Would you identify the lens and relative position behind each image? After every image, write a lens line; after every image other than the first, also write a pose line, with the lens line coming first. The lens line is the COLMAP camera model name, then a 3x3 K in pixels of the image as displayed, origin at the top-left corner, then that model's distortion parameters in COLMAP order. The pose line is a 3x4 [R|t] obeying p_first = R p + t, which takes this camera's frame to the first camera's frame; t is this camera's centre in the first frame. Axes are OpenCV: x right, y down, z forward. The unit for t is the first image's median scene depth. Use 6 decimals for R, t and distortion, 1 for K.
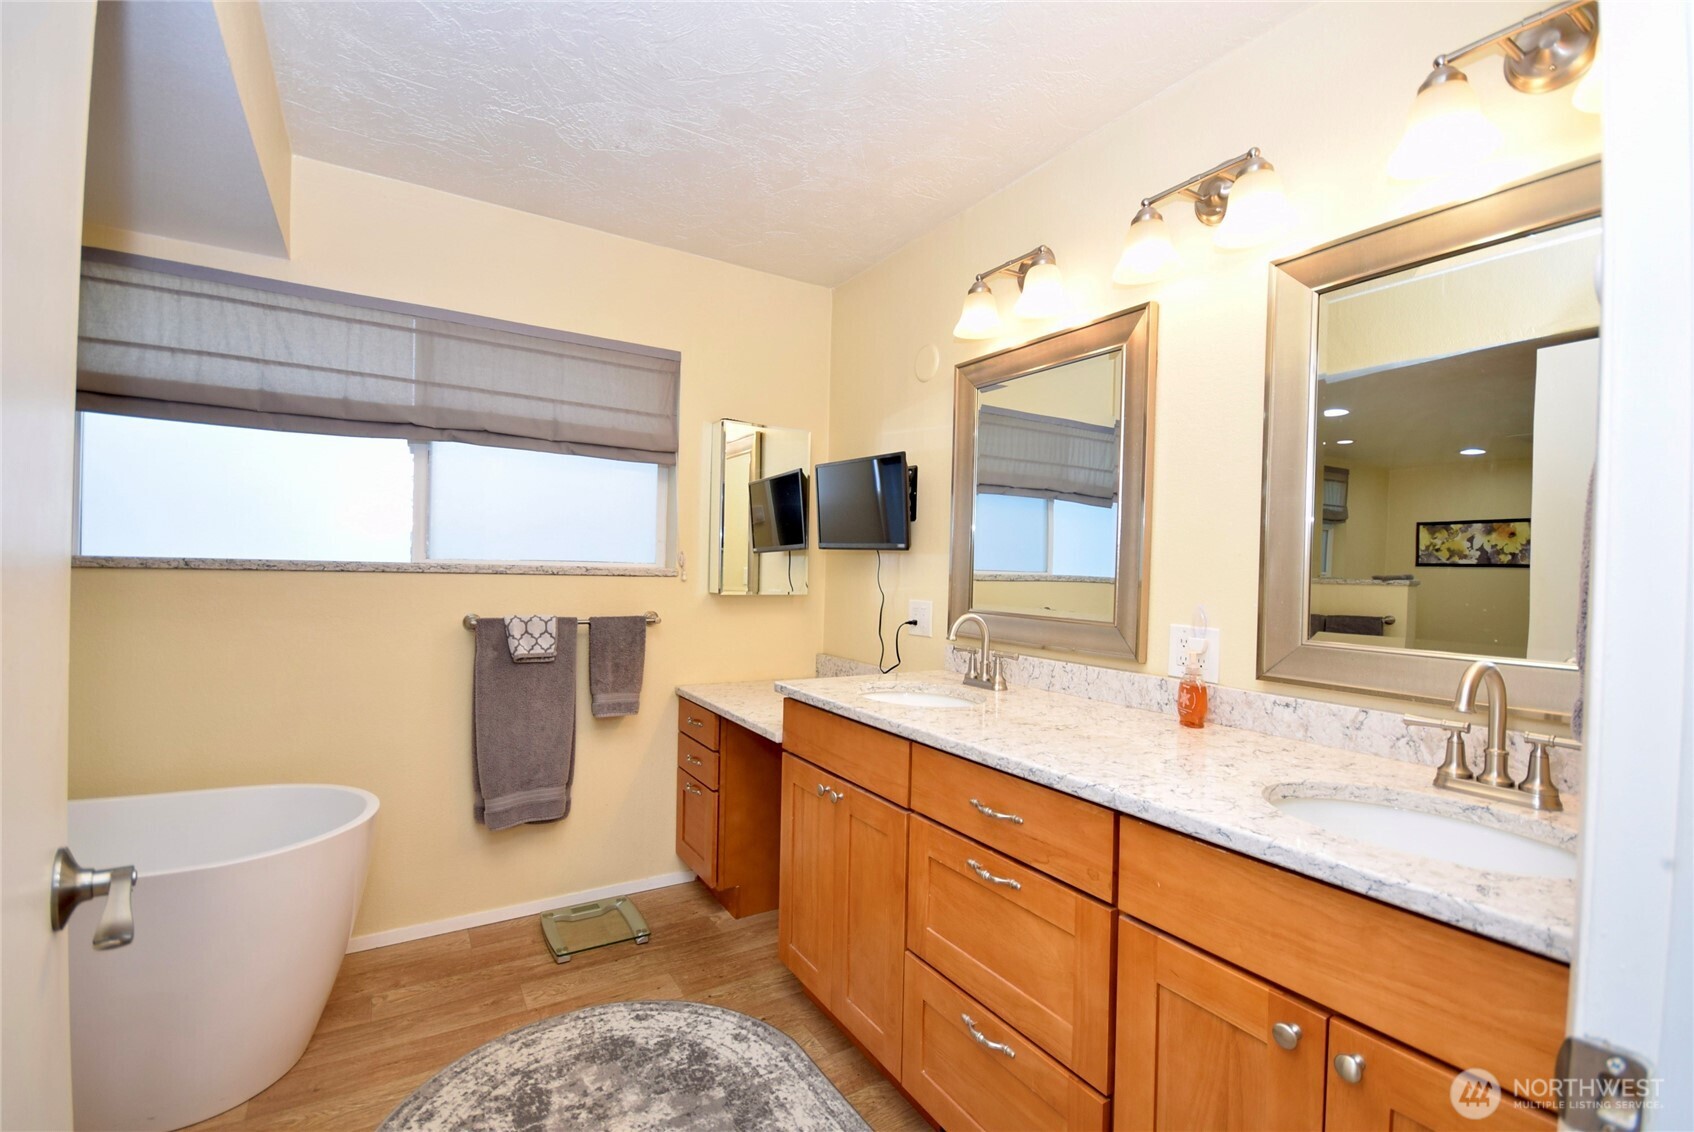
lens RADIAL K [[749.8, 0, 844.2], [0, 749.8, 569.9], [0, 0, 1]] dist [0.005201, -0.003783]
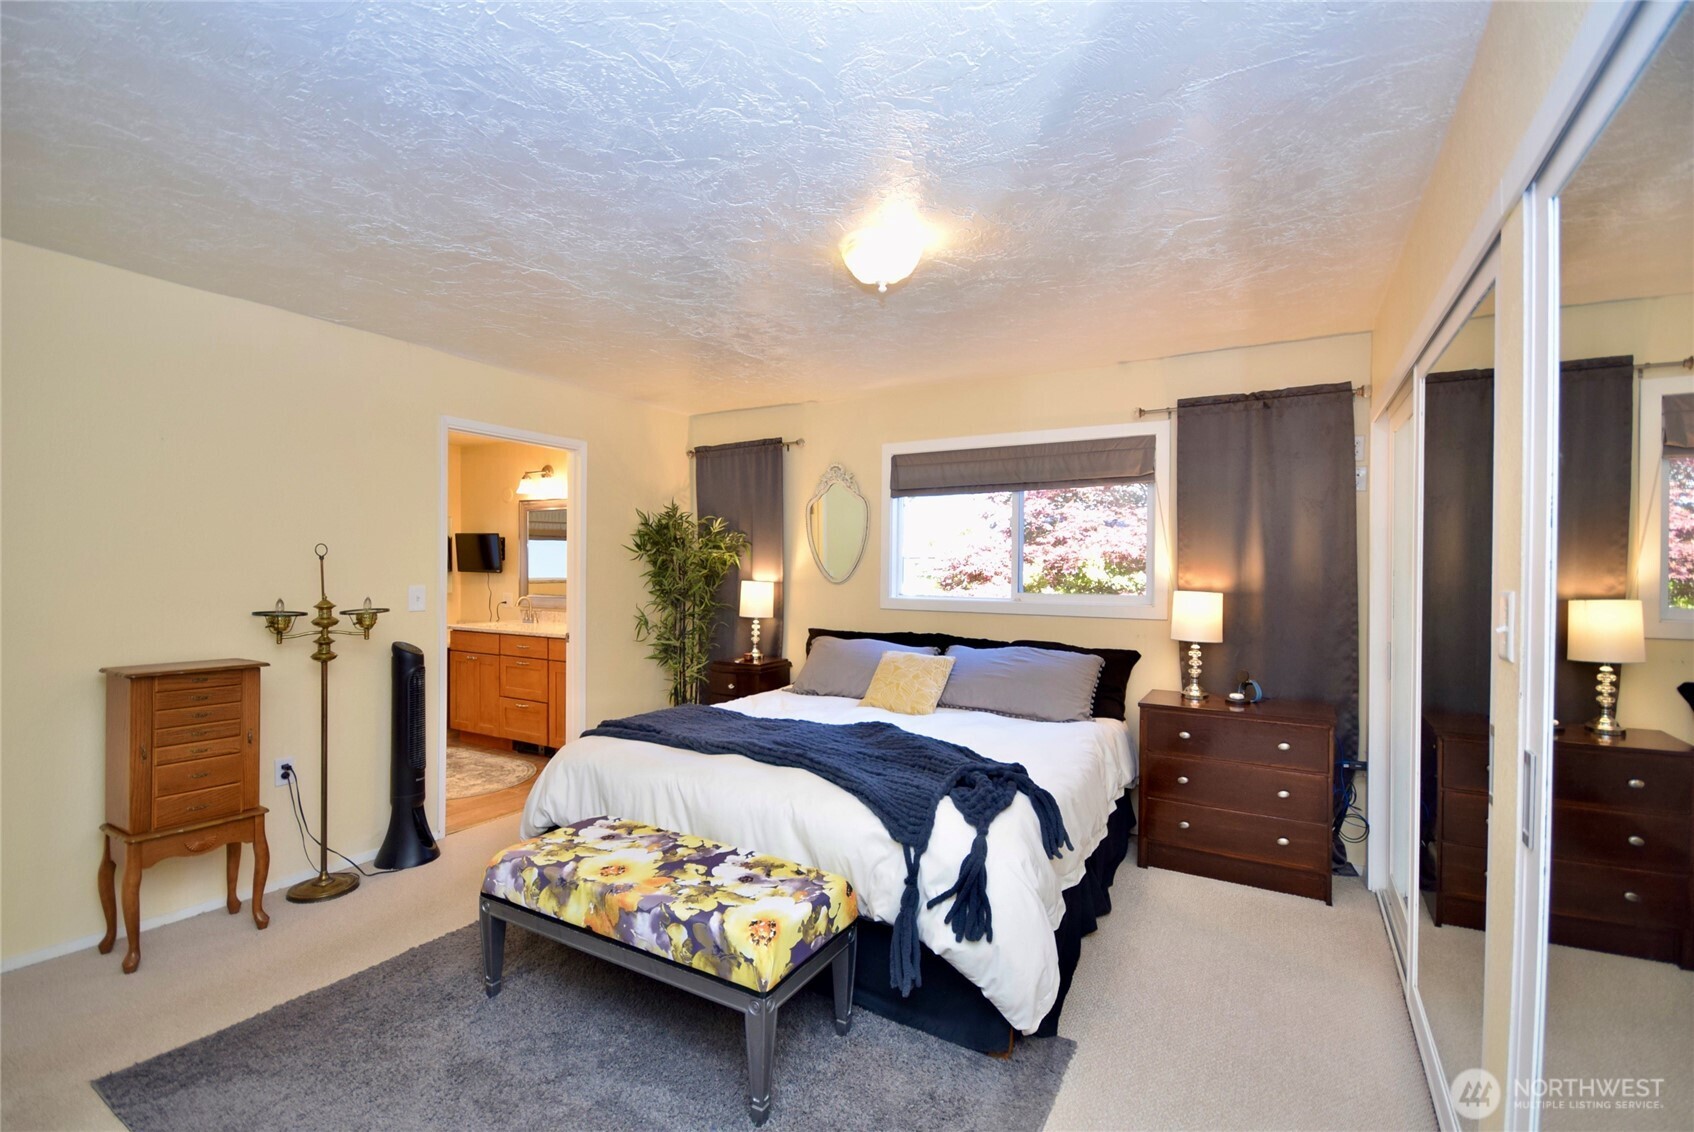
lens RADIAL K [[749.8, 0, 846.9], [0, 749.8, 573.4], [0, 0, 1]] dist [0.005201, -0.003783]
pose [[0.885189, -0.024919, 0.464564, -0.053176], [0.024381, 0.999677, 0.007166, -0.014181], [-0.464592, 0.004984, 0.885511, -1.684264]]
